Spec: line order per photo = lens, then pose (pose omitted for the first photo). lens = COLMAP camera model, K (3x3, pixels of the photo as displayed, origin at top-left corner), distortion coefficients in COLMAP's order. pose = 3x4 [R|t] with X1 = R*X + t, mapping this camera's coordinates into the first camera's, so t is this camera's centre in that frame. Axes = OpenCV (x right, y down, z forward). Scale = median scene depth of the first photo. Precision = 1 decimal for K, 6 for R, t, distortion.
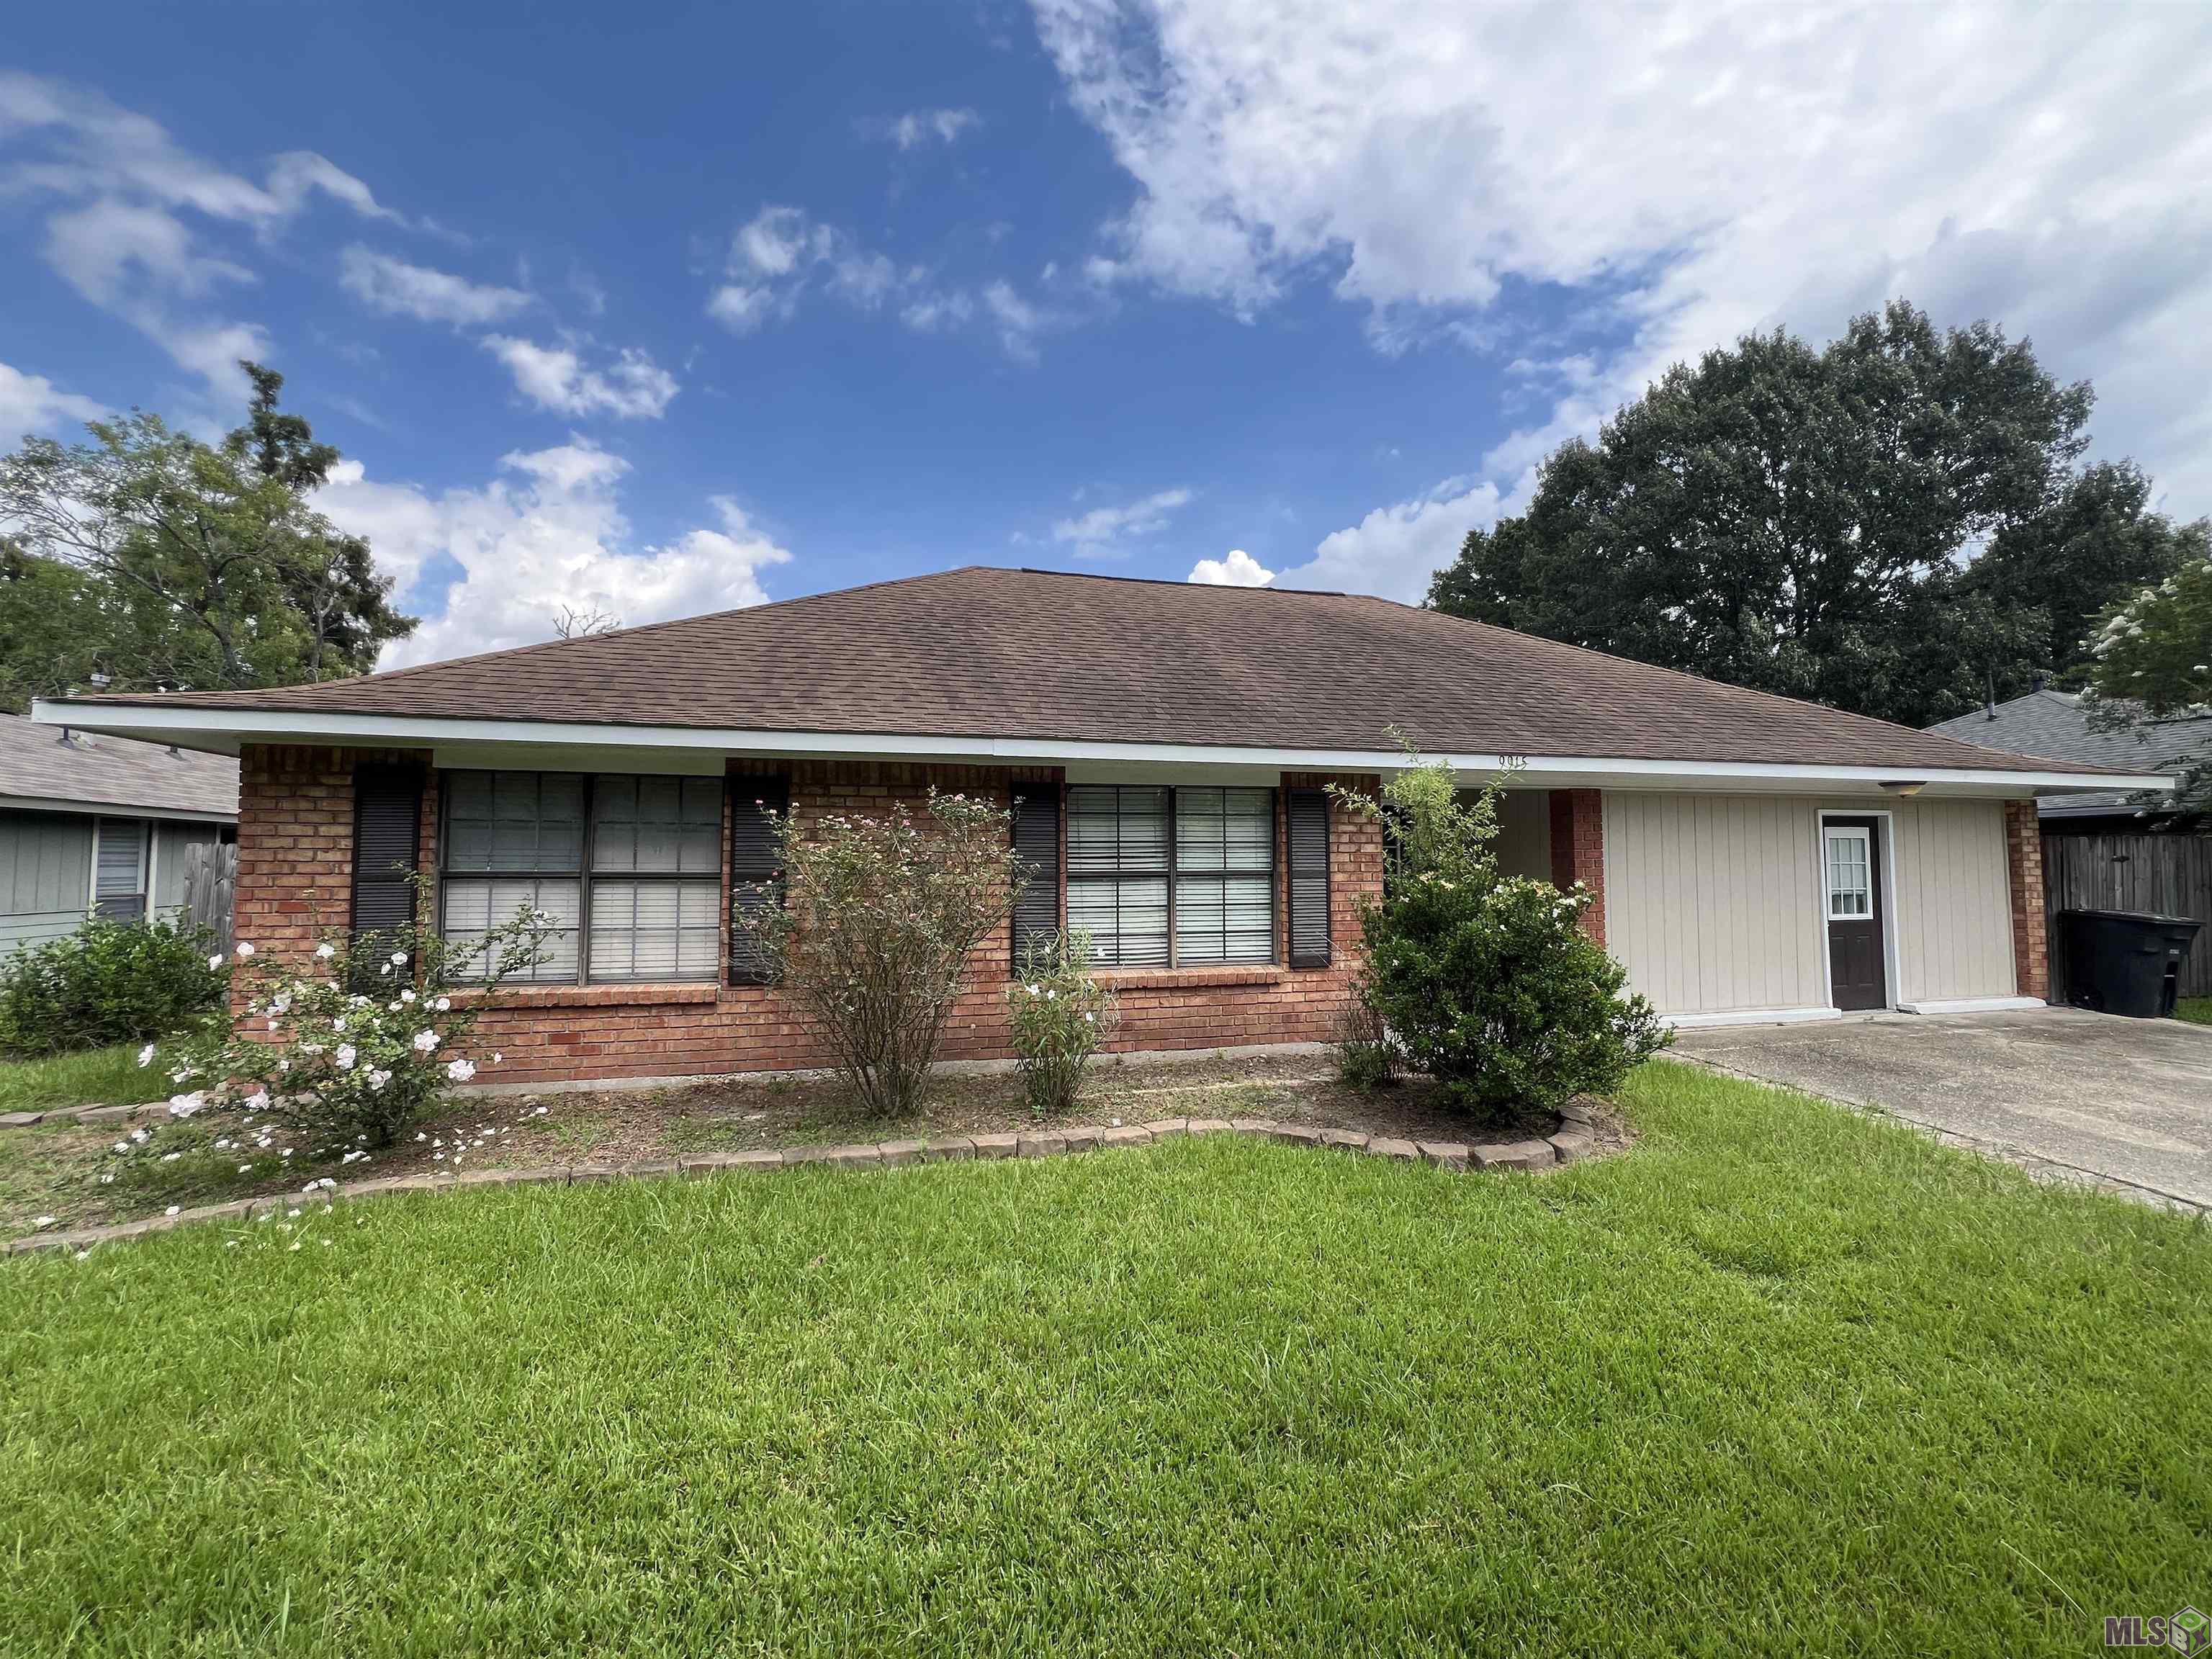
lens RADIAL K [[883.7, 0, 1102.6], [0, 883.7, 822.3], [0, 0, 1]] dist [-0.007225, 0.000950]
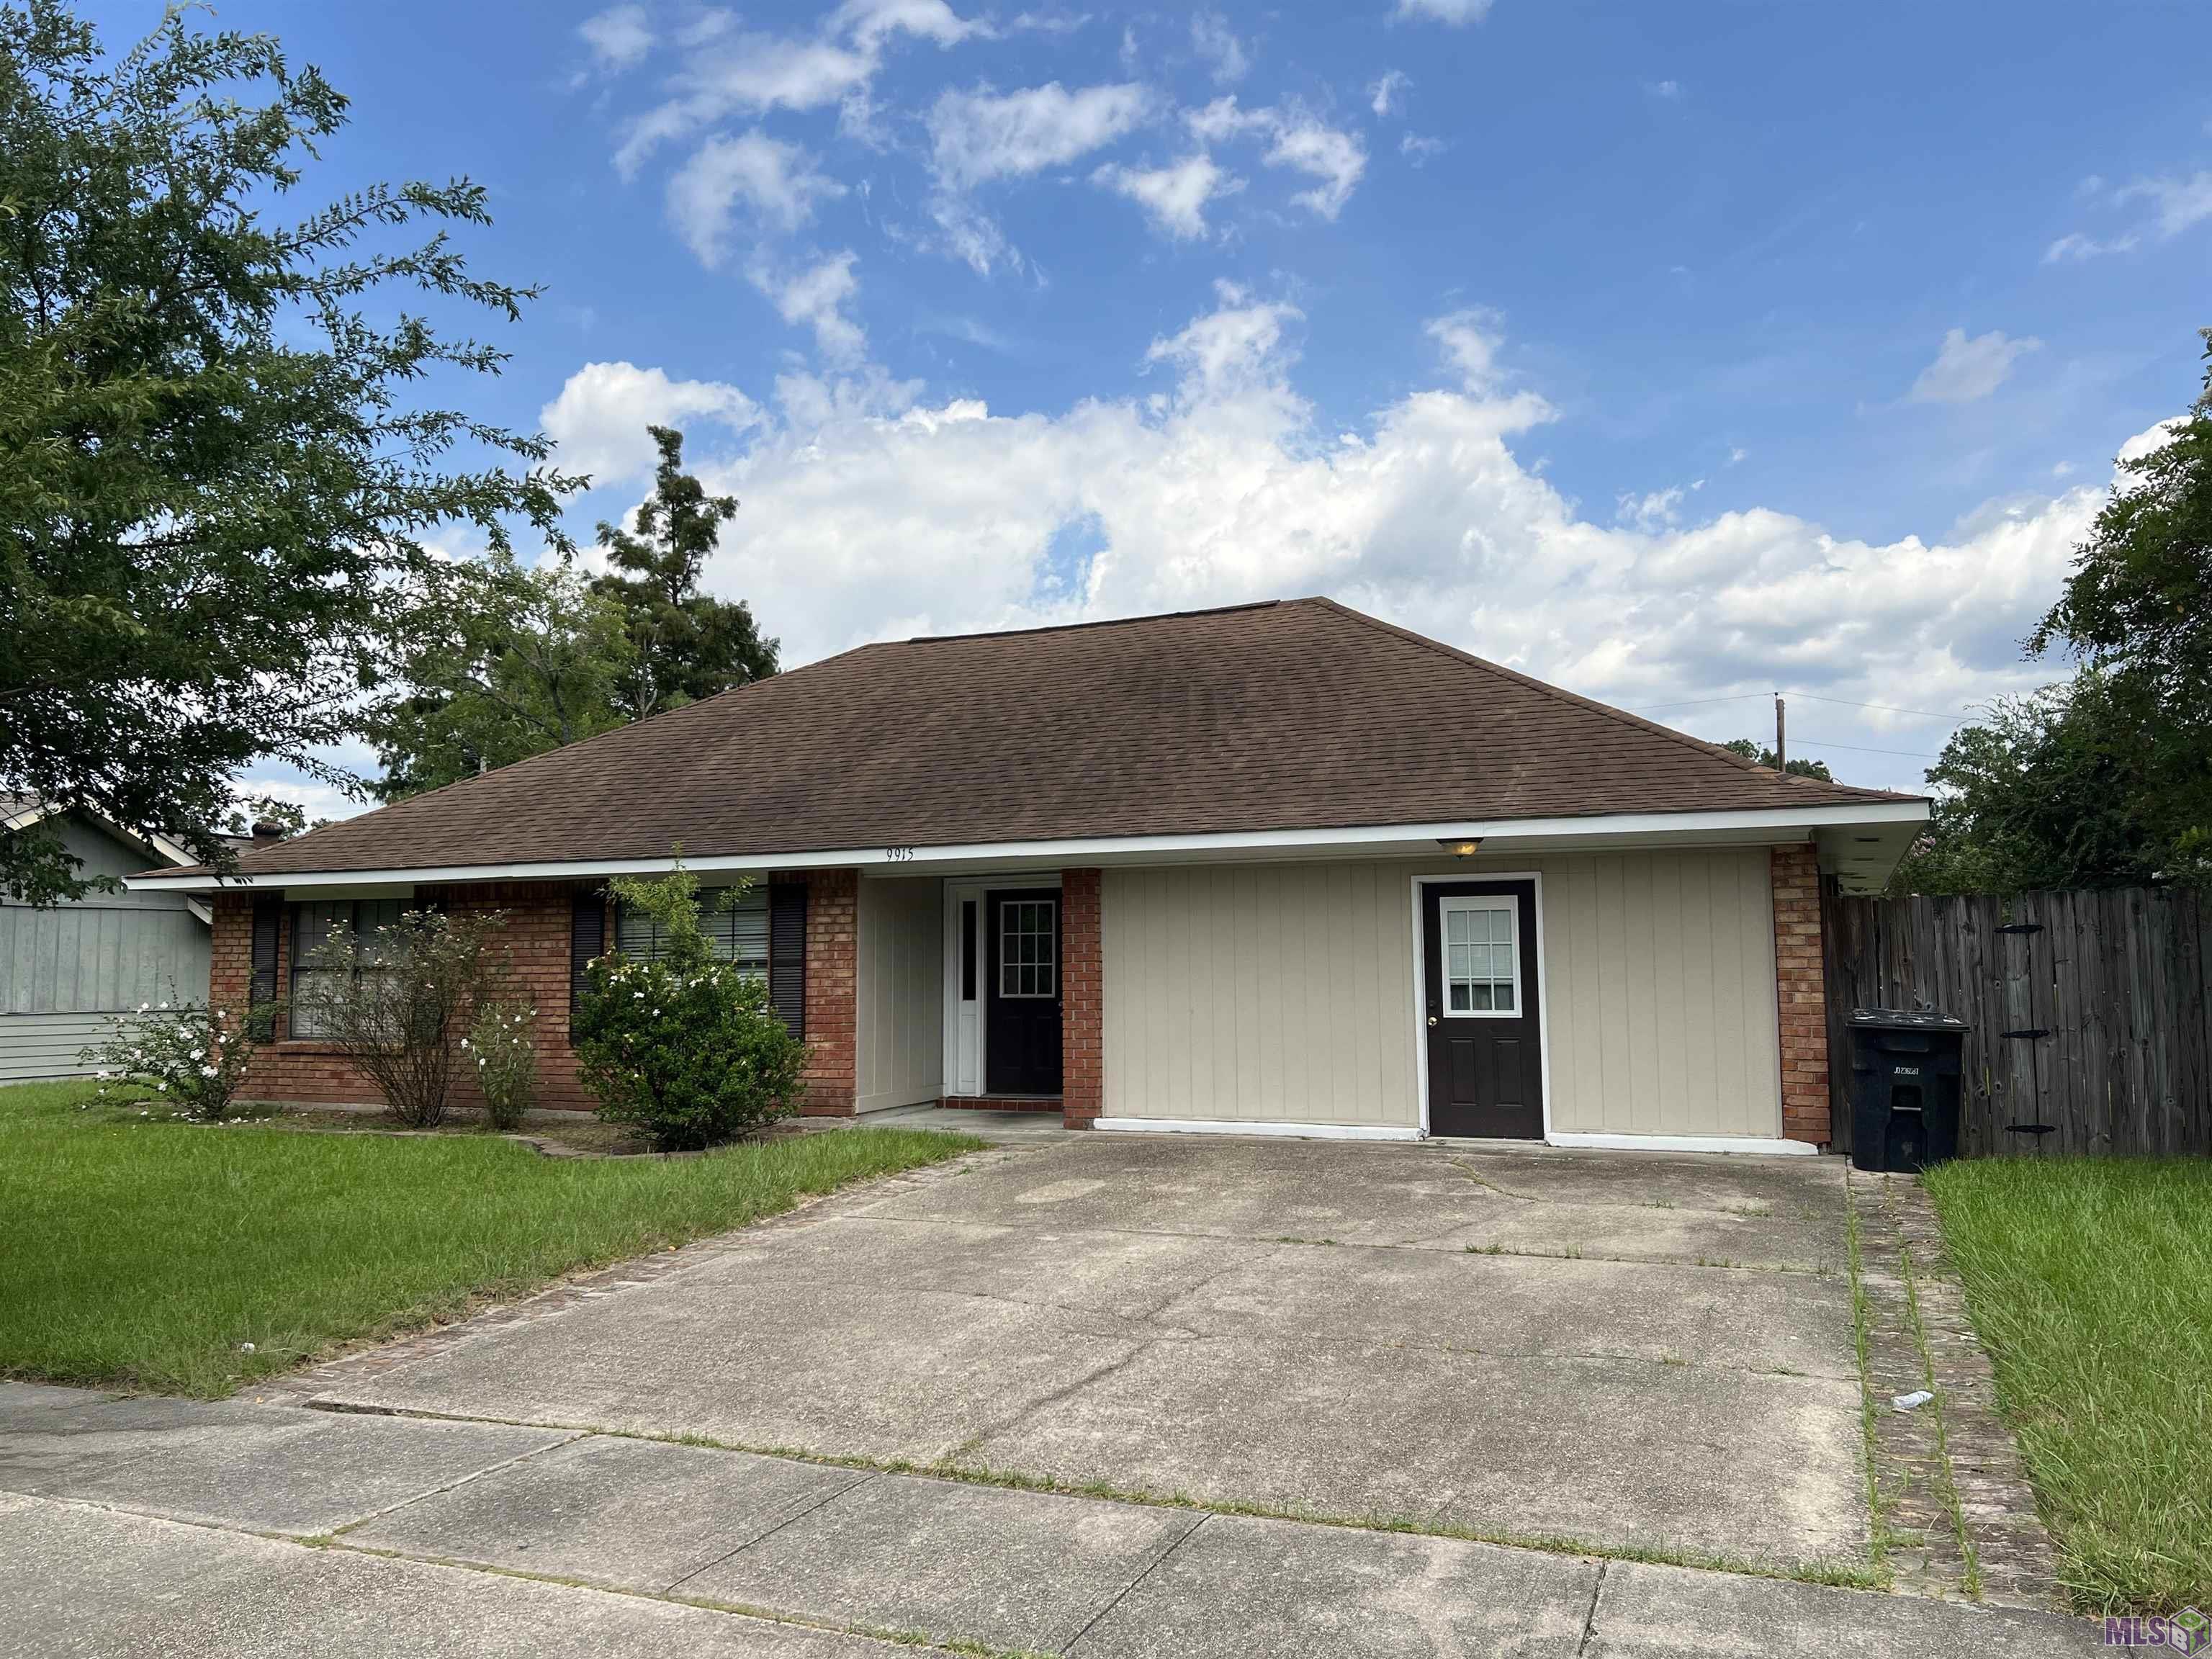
lens RADIAL K [[1648.8, 0, 1106.0], [0, 1648.8, 829.5], [0, 0, 1]] dist [0.068667, -0.081111]
pose [[0.803286, -0.057322, -0.592829, 1.785762], [0.037308, 0.998246, -0.045971, 0.002379], [0.594424, 0.014811, 0.804015, -0.433576]]
